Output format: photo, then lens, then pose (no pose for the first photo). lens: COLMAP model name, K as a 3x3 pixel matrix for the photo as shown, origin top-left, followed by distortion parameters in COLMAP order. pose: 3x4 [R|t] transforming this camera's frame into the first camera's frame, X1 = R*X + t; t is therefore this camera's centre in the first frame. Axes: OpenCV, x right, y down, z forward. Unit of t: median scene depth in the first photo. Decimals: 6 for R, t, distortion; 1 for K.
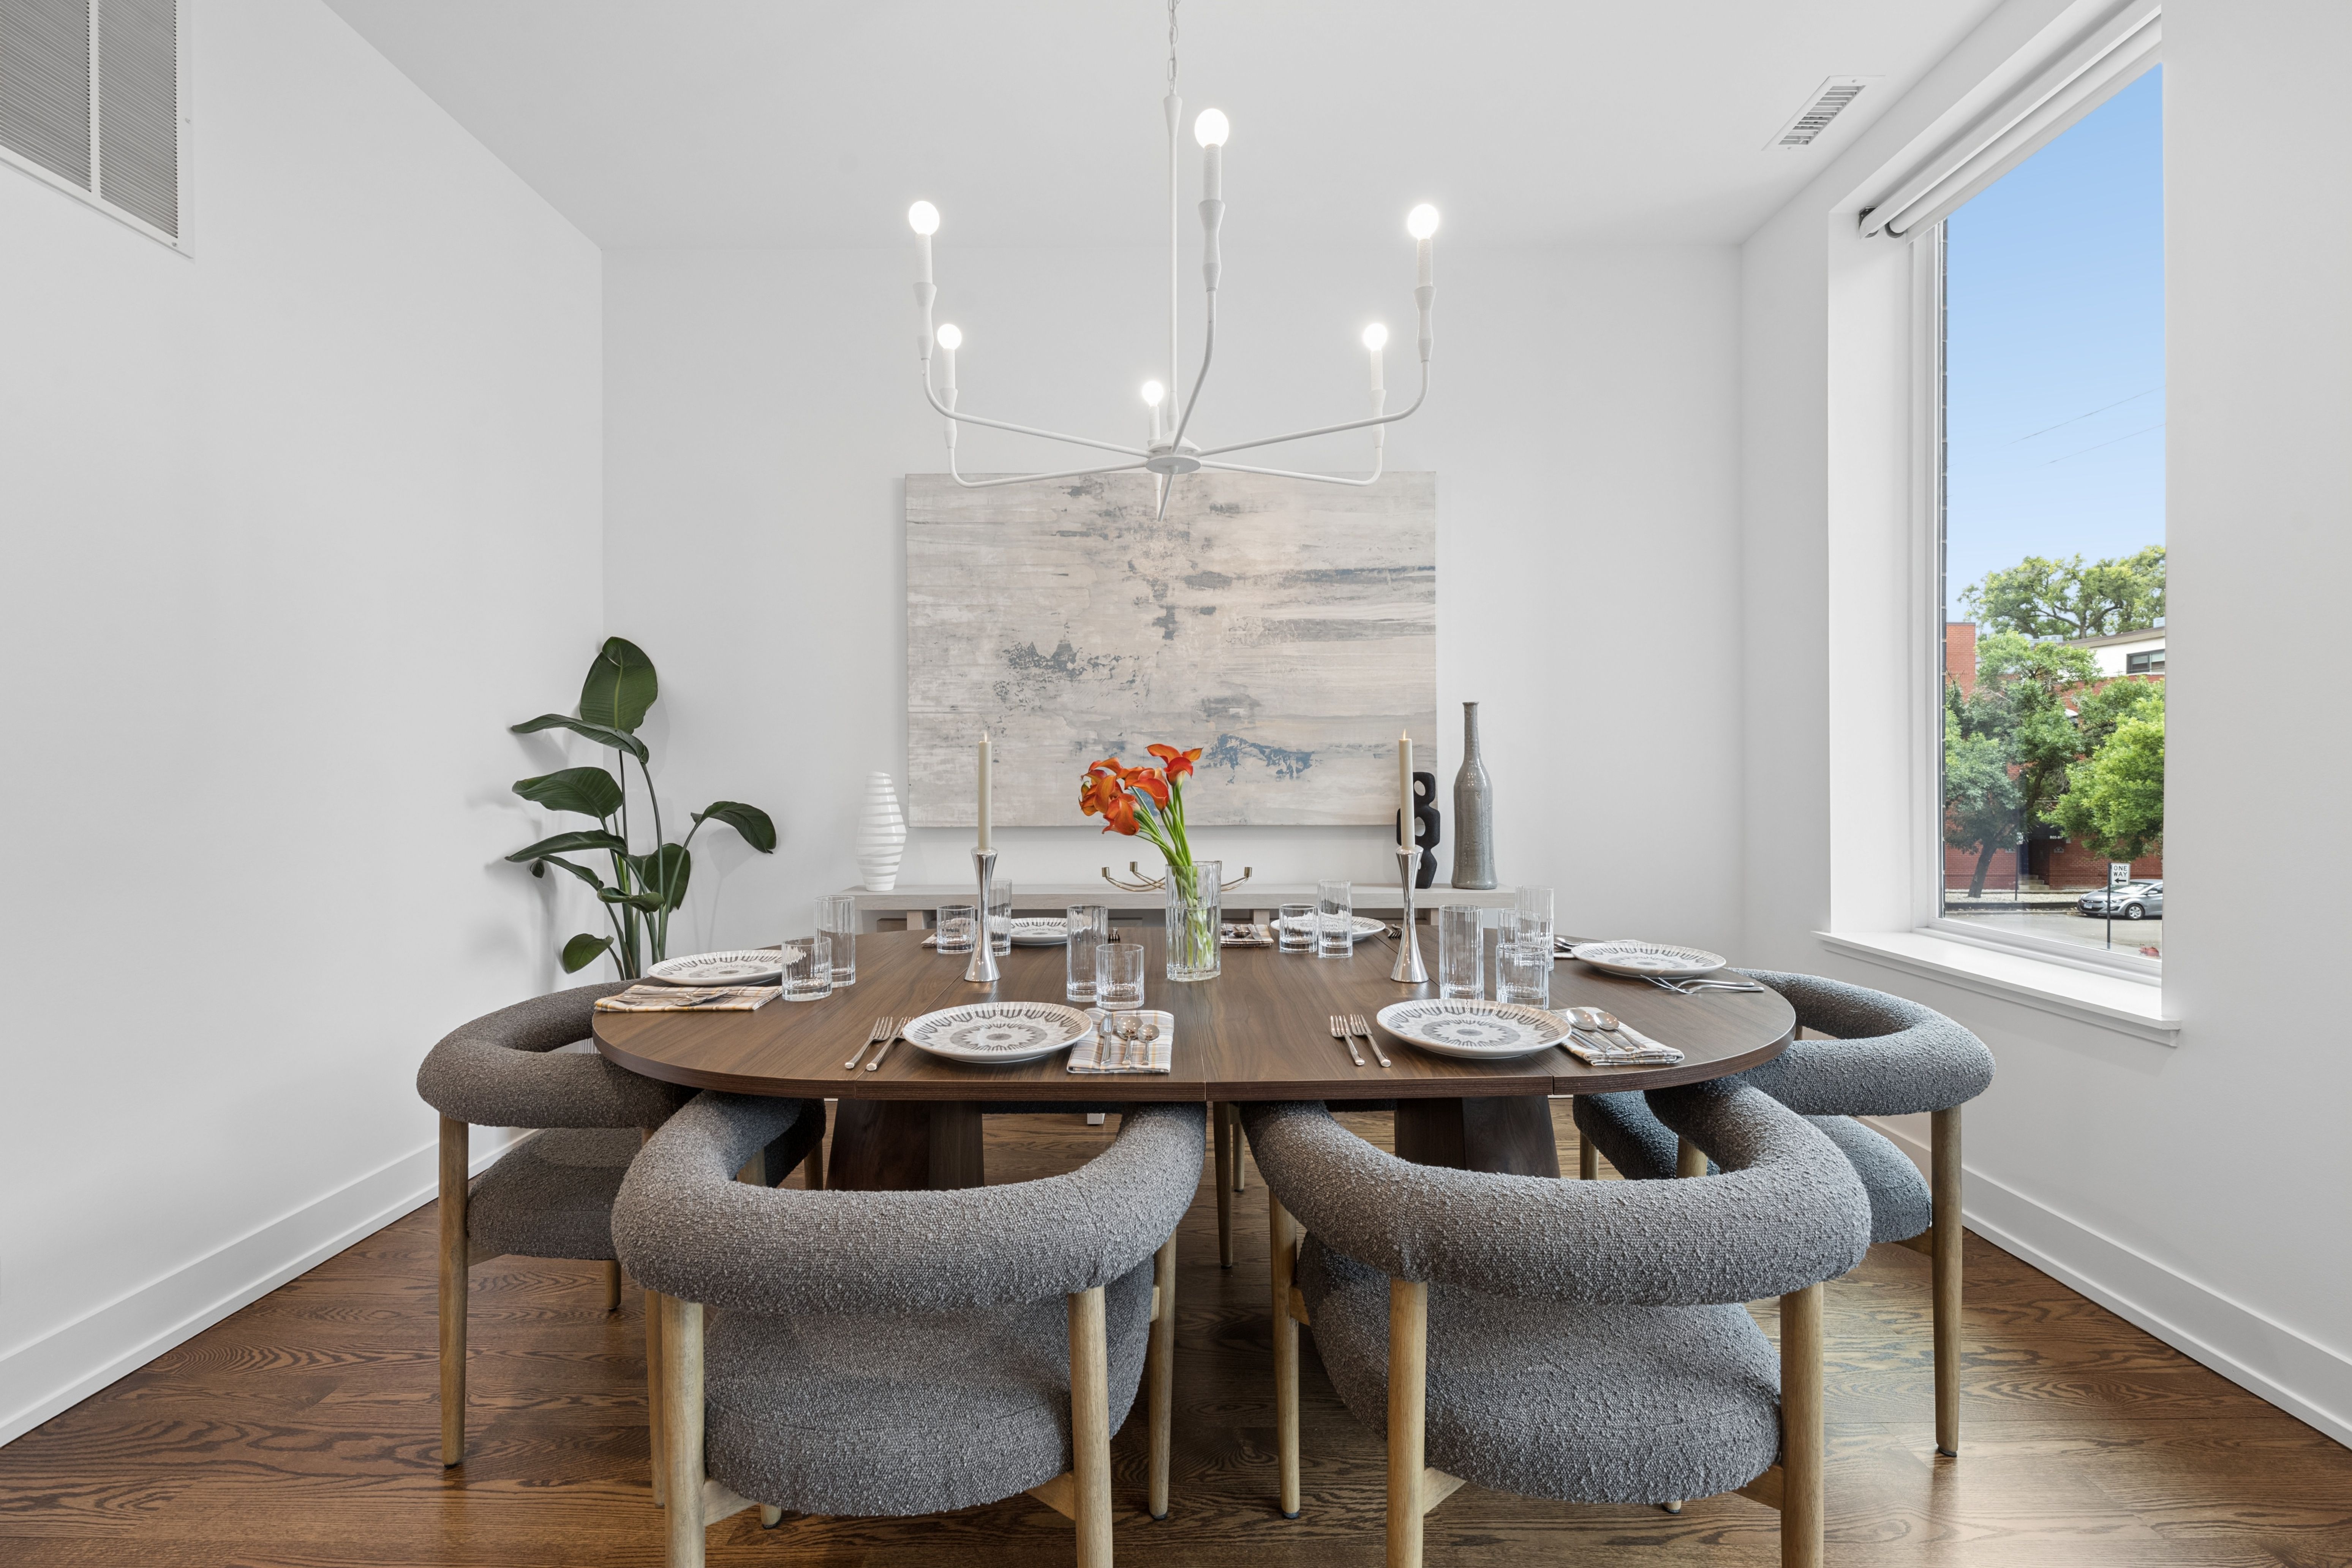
lens RADIAL K [[954.1, 0, 1177.6], [0, 954.1, 782.2], [0, 0, 1]] dist [-0.006647, 0.000954]
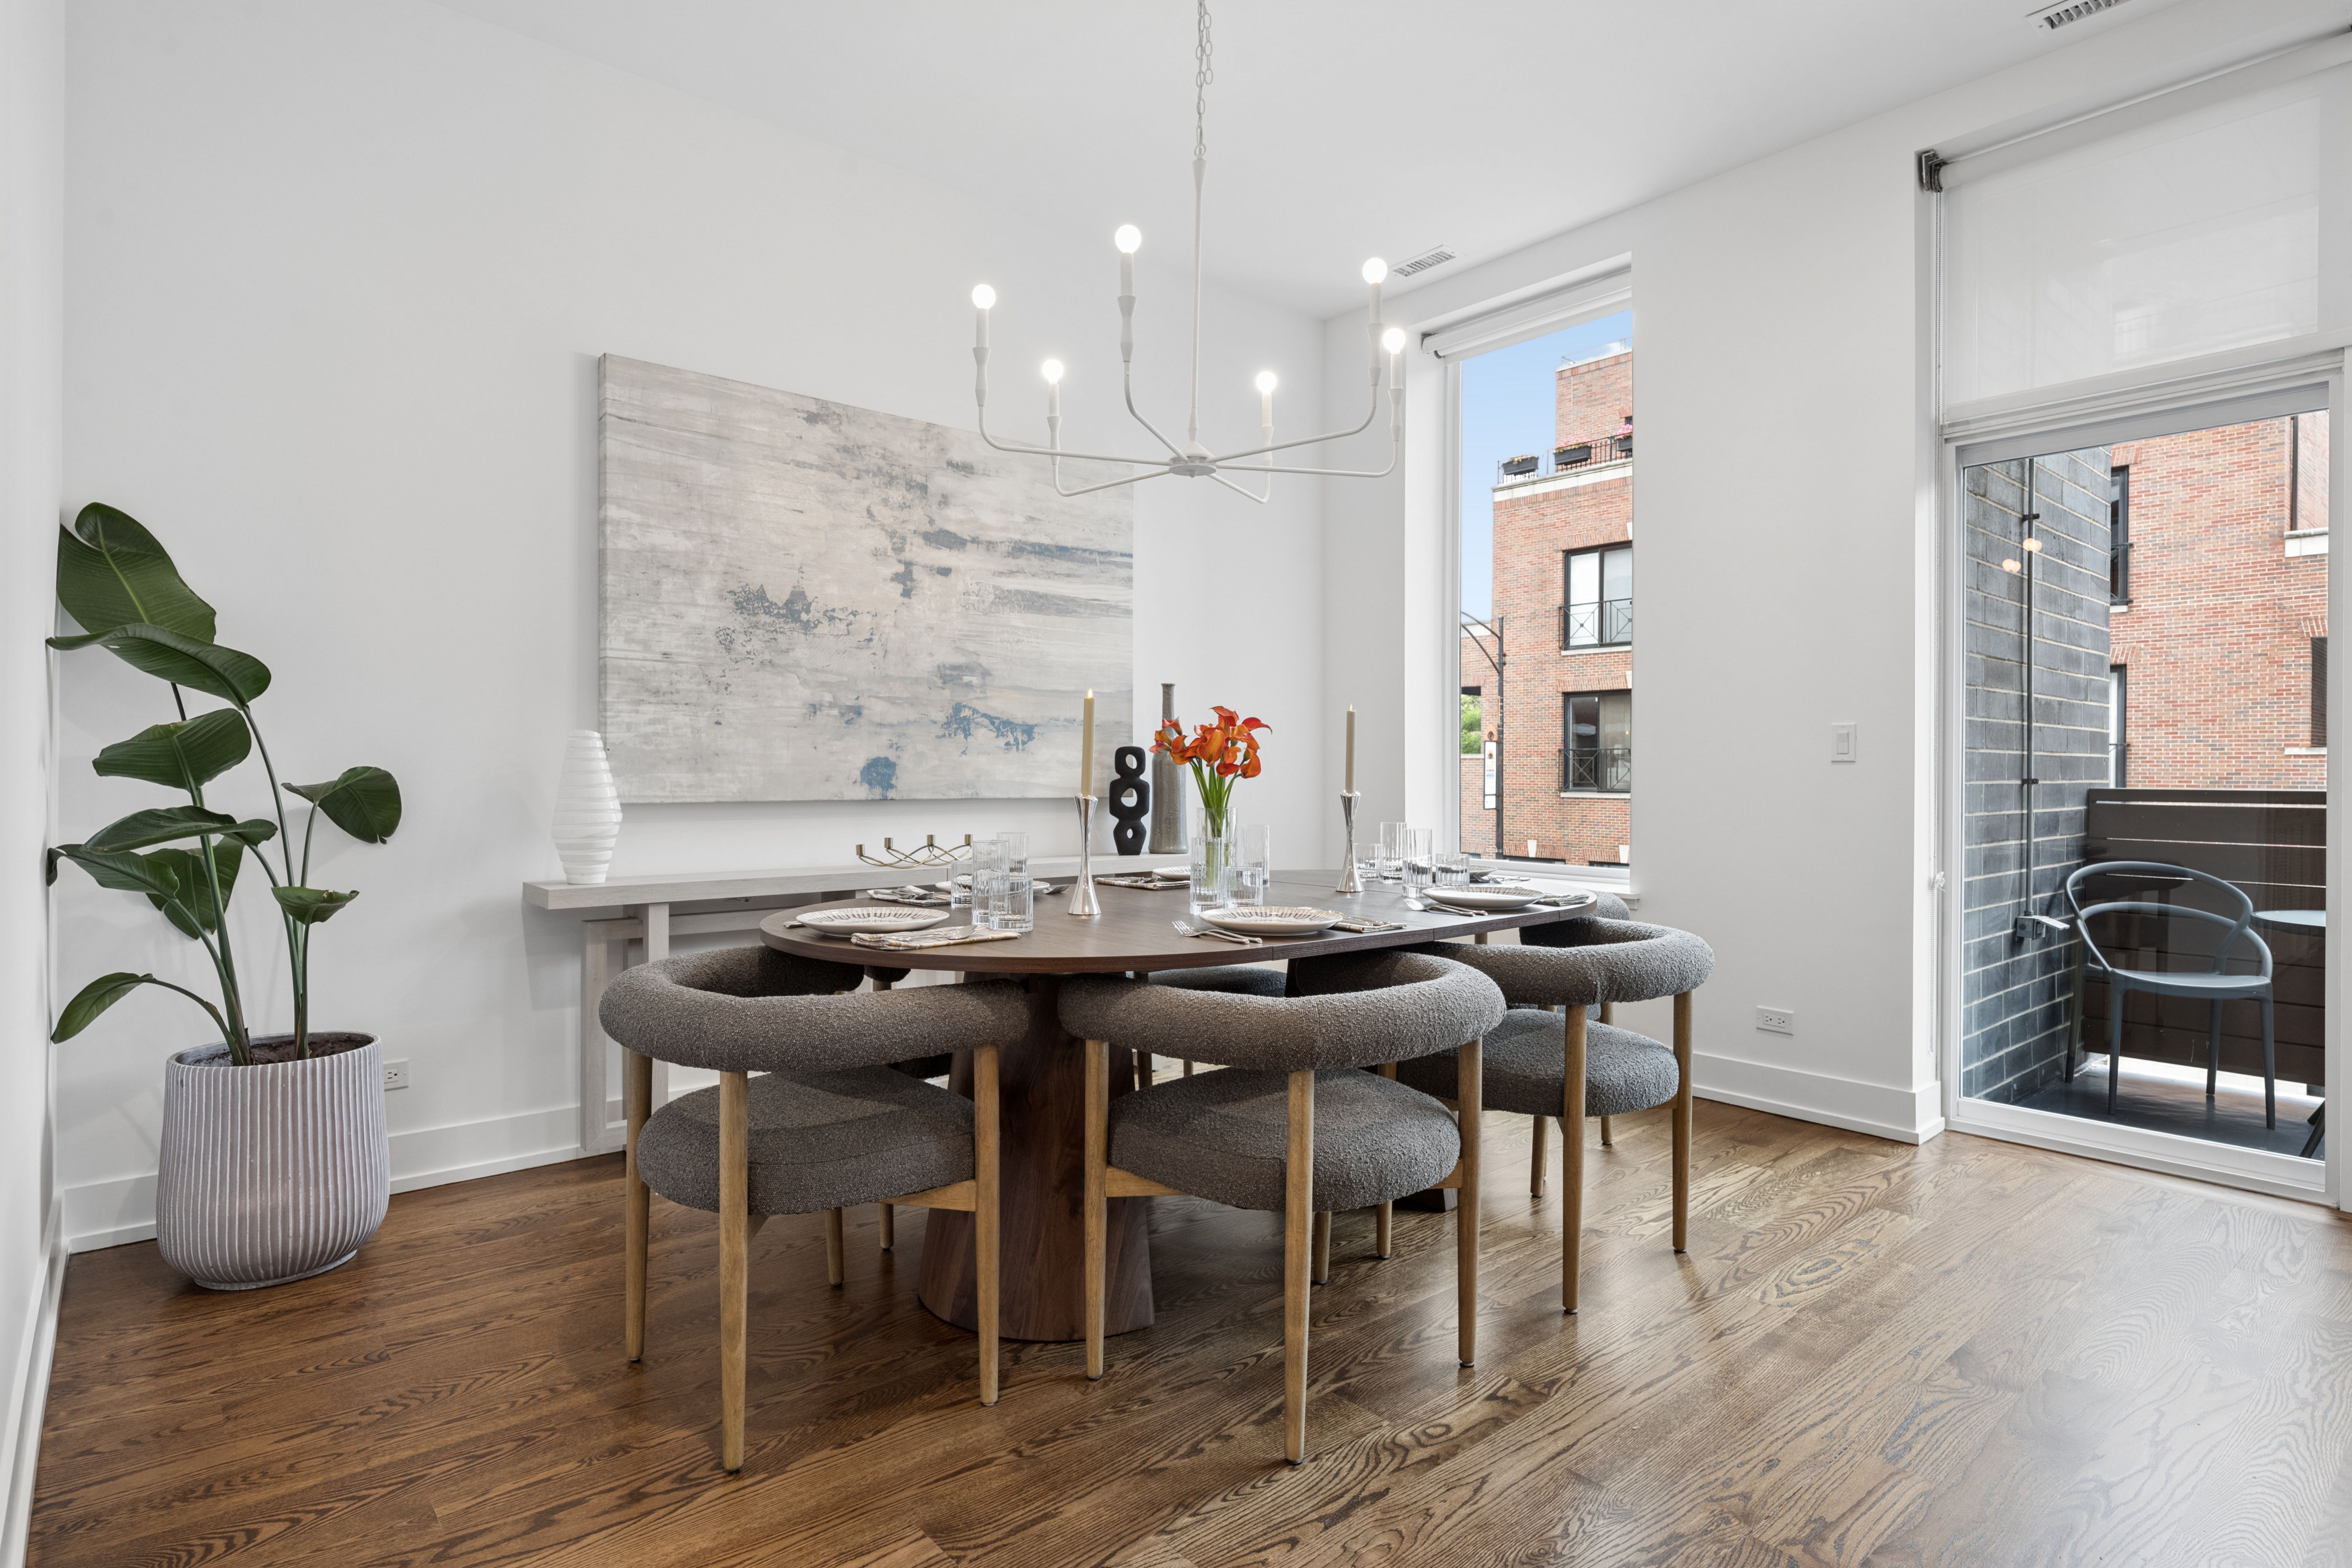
lens RADIAL K [[1267.4, 0, 1176.8], [0, 1267.4, 783.4], [0, 0, 1]] dist [0.005310, 0.000575]
pose [[0.749703, 0.002451, 0.661770, -0.625454], [0.000666, 0.999990, -0.004459, 0.035910], [-0.661774, 0.003783, 0.749694, -0.093588]]
